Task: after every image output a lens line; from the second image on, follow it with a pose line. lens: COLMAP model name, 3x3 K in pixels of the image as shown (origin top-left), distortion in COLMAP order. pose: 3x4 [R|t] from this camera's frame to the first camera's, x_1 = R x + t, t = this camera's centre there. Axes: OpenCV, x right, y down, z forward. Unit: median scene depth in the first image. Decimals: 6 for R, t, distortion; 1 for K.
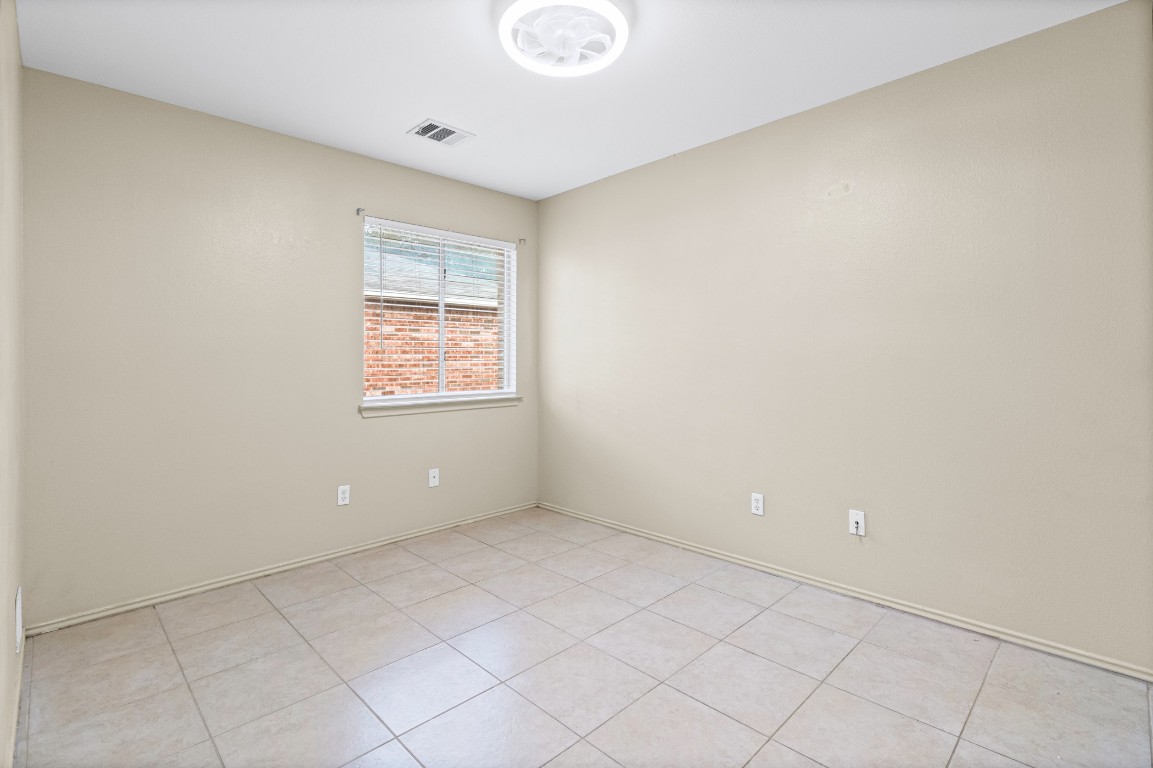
lens RADIAL K [[534.3, 0, 576.7], [0, 534.3, 374.2], [0, 0, 1]] dist [-0.030017, 0.002737]
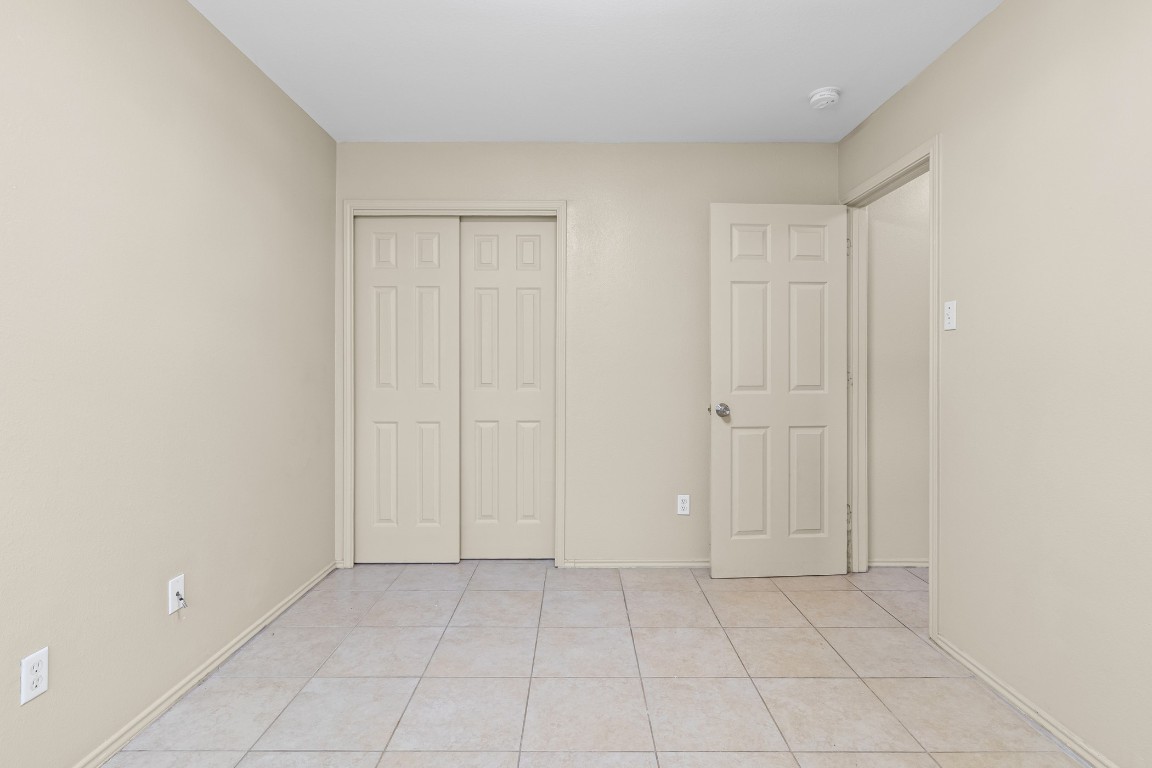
lens RADIAL K [[533.9, 0, 580.1], [0, 533.9, 384.2], [0, 0, 1]] dist [-0.030017, 0.002737]
pose [[-0.730643, -0.010091, 0.682686, -0.435908], [0.009656, 0.999638, 0.025111, -0.021786], [-0.682692, 0.024939, -0.730281, 1.400158]]
